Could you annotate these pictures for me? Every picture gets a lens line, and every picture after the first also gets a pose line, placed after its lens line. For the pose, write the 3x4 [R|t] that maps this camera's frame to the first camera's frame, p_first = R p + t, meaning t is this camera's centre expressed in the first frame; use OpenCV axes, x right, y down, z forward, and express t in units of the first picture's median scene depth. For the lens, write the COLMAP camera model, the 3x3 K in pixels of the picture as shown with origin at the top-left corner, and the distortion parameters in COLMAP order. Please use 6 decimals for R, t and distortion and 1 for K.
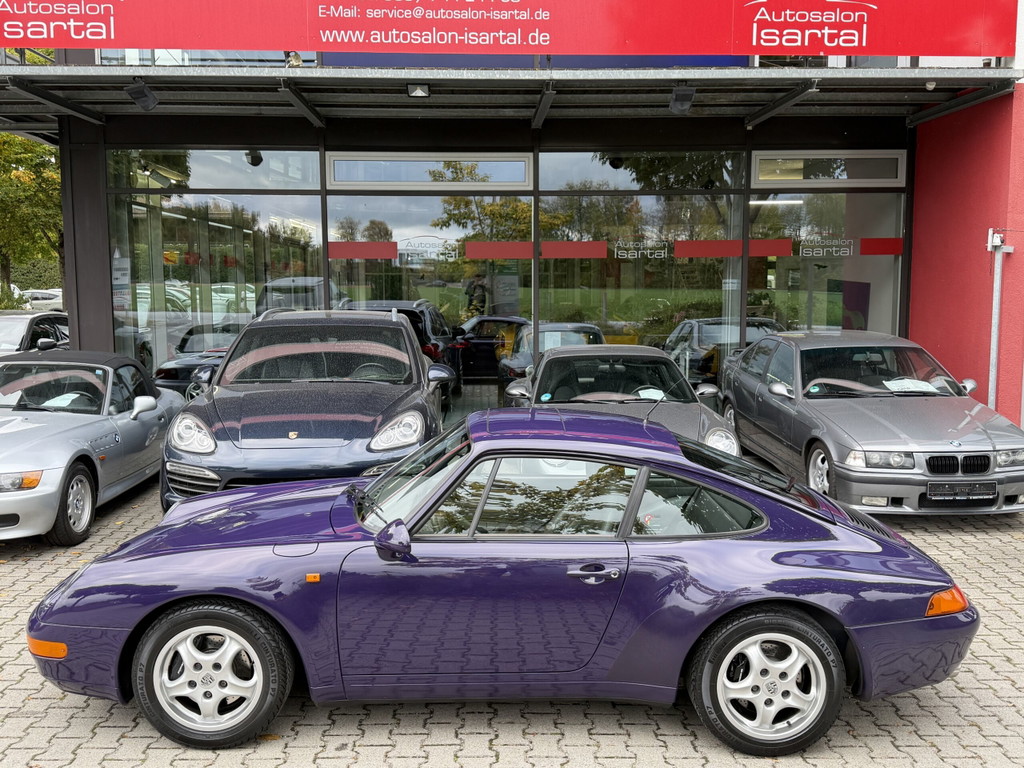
lens RADIAL K [[876.0, 0, 516.4], [0, 876.0, 404.0], [0, 0, 1]] dist [0.081805, -0.151954]
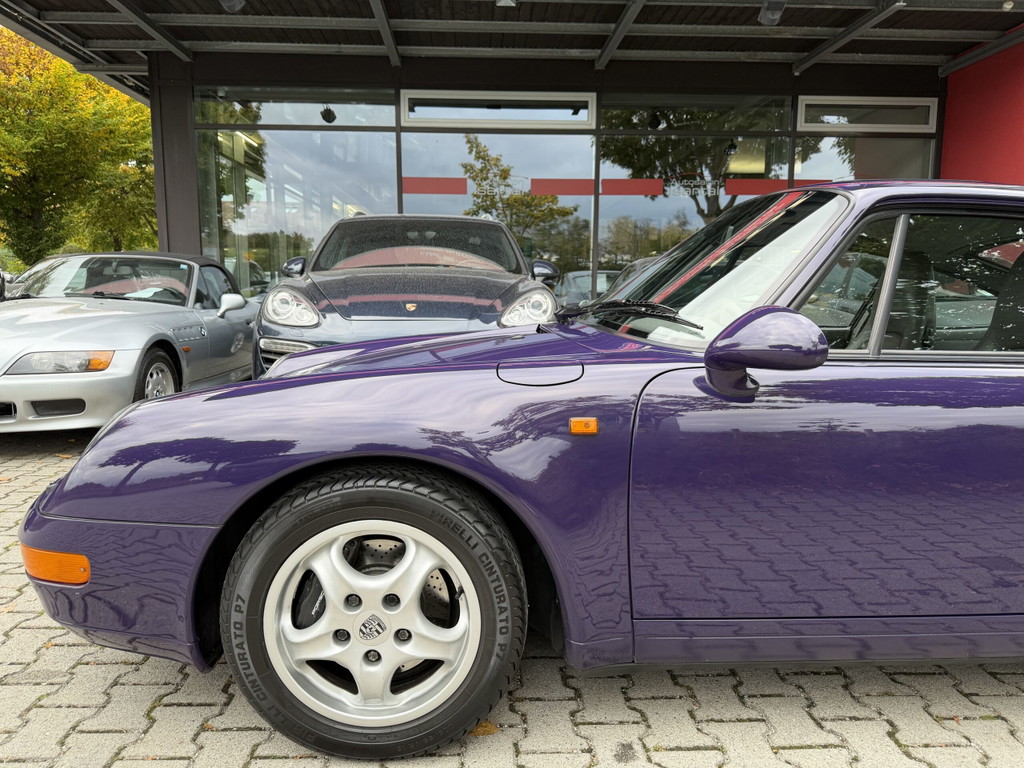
lens RADIAL K [[699.7, 0, 531.8], [0, 699.7, 379.6], [0, 0, 1]] dist [-0.001181, -0.004481]
pose [[0.999953, 0.002038, 0.009442, -0.253821], [-0.002249, 0.999747, 0.022368, 0.157174], [-0.009394, -0.022388, 0.999705, 0.587140]]
